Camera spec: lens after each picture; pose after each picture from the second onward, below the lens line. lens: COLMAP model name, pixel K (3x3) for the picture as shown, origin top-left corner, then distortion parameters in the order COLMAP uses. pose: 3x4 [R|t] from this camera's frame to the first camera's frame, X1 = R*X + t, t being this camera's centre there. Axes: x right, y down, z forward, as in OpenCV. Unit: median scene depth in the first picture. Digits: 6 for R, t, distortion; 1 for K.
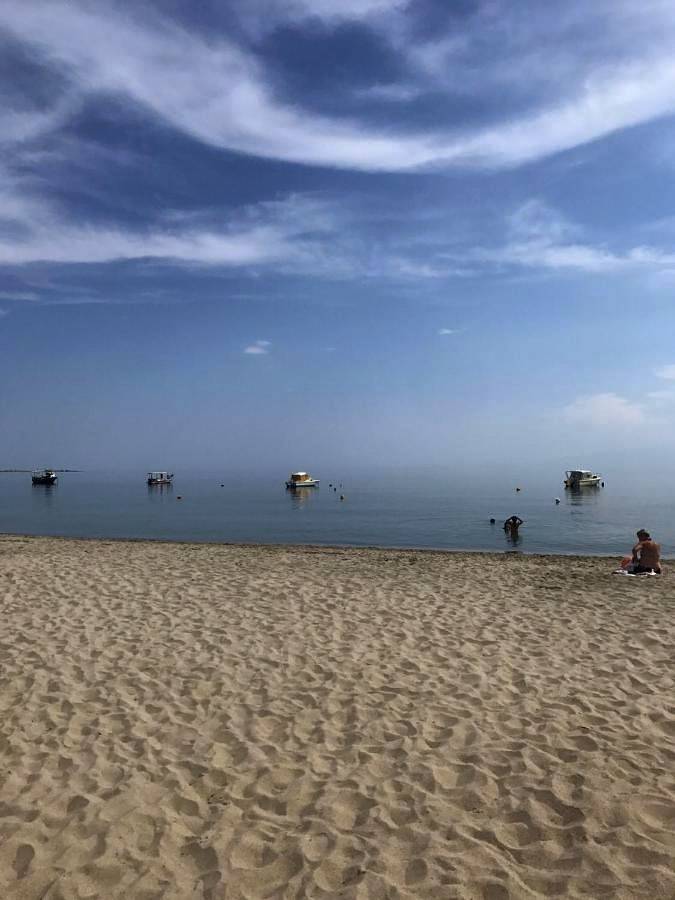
lens RADIAL K [[734.5, 0, 337.5], [0, 734.5, 450.0], [0, 0, 1]] dist [0.007980, 0.005937]
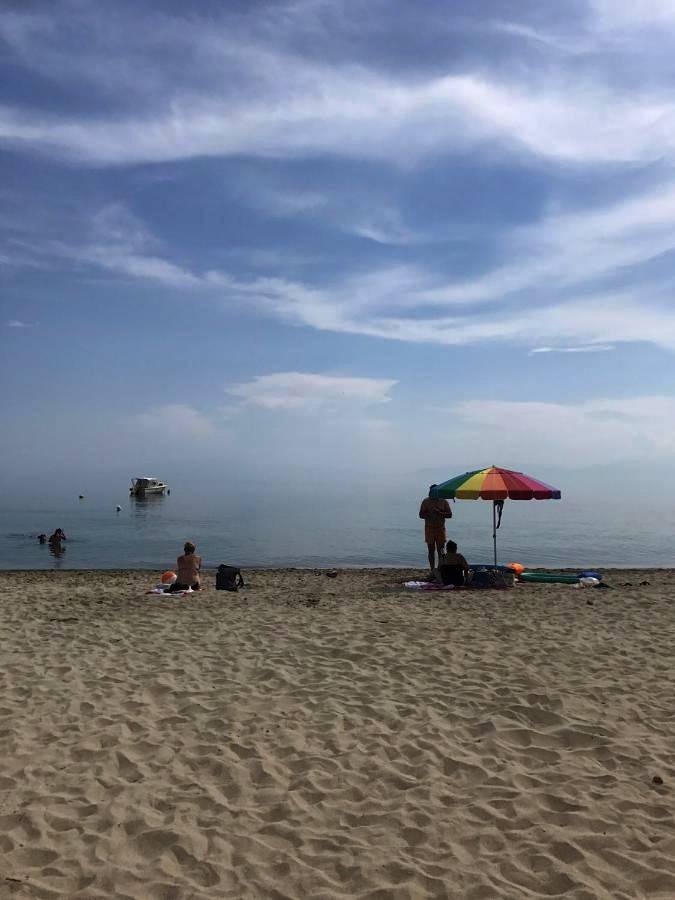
lens RADIAL K [[734.5, 0, 337.5], [0, 734.5, 450.0], [0, 0, 1]] dist [0.007980, 0.005937]
pose [[0.844205, 0.041466, 0.534414, 0.140855], [-0.036564, 0.999136, -0.019764, 0.005565], [-0.534772, -0.002855, 0.844992, 0.205981]]
